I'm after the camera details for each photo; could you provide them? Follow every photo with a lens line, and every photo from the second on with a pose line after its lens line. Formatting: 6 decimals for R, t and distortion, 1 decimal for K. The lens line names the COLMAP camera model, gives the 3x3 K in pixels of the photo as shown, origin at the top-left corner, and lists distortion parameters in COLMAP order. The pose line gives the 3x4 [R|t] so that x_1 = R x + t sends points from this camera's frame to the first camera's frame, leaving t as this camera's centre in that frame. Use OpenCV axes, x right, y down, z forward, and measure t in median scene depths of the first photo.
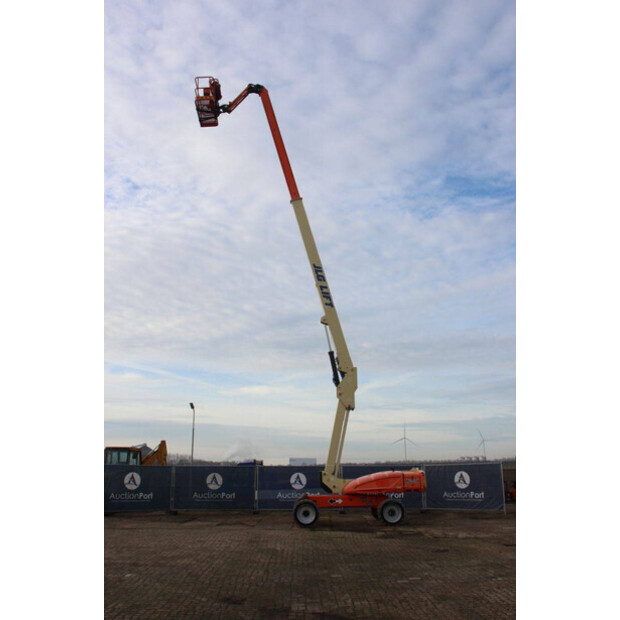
lens RADIAL K [[583.6, 0, 310.0], [0, 583.6, 310.0], [0, 0, 1]] dist [-0.143769, 0.164179]
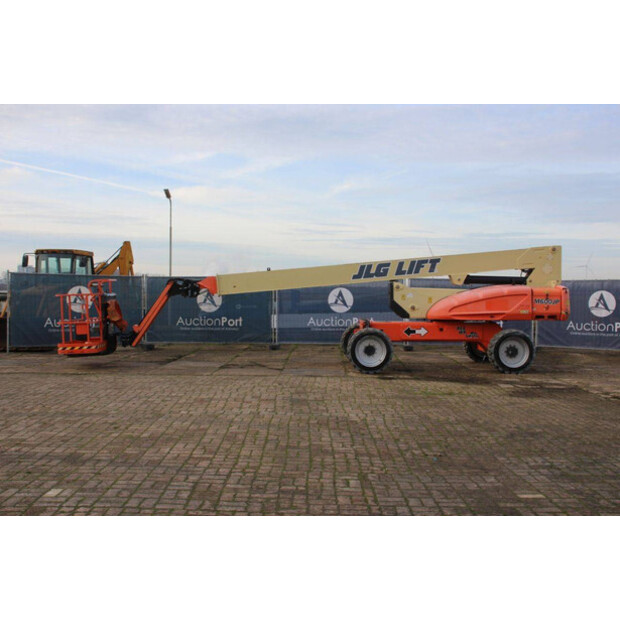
lens RADIAL K [[717.6, 0, 330.0], [0, 717.6, 310.0], [0, 0, 1]] dist [-0.025227, -0.011169]
pose [[0.999422, 0.013942, 0.031000, -0.063884], [-0.022253, 0.957760, 0.286707, 0.086084], [-0.025693, -0.287231, 0.957517, 0.255688]]
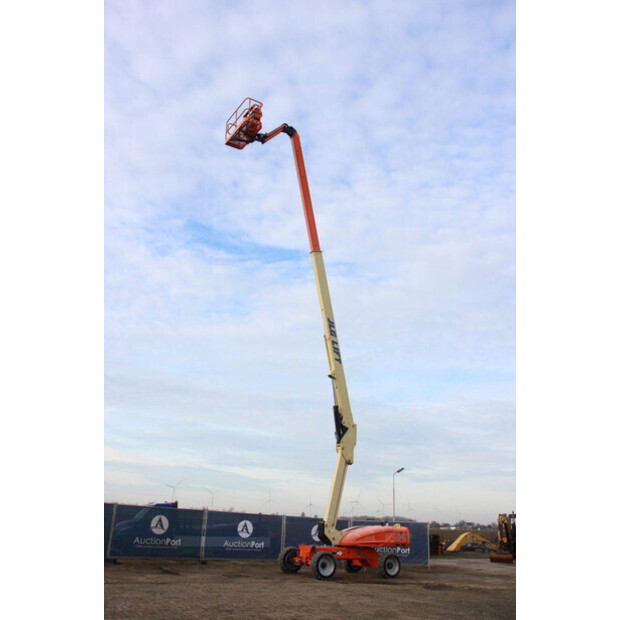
lens RADIAL K [[588.6, 0, 310.0], [0, 588.6, 310.0], [0, 0, 1]] dist [-0.074071, 0.005740]
pose [[0.841545, 0.229620, 0.488955, -0.549959], [-0.195293, 0.973260, -0.120936, 0.040710], [-0.503650, 0.006283, 0.863885, 0.114540]]
